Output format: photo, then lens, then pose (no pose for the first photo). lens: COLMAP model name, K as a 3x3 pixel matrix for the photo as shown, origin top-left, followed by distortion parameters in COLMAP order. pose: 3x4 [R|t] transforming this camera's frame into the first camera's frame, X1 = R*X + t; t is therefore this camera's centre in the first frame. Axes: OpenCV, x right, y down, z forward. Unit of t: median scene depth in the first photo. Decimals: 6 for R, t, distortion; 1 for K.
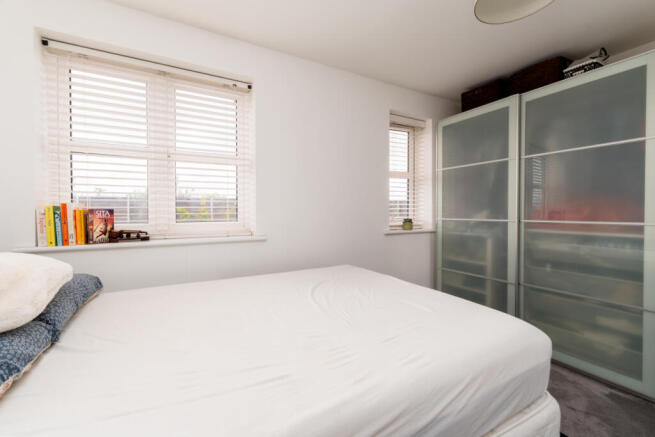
lens RADIAL K [[280.9, 0, 327.3], [0, 280.9, 209.1], [0, 0, 1]] dist [-0.001016, -0.000217]
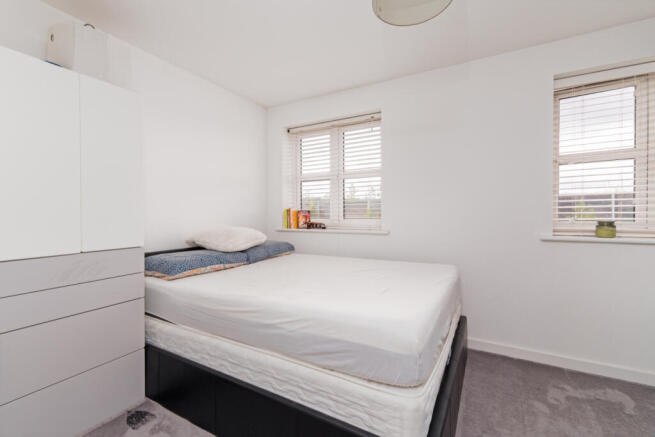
lens RADIAL K [[280.9, 0, 327.3], [0, 280.9, 209.1], [0, 0, 1]] dist [-0.001016, -0.000217]
pose [[0.525252, -0.013132, -0.850845, 0.795316], [0.011301, 0.999900, -0.008456, 0.006202], [0.850872, -0.005174, 0.525348, 0.127440]]
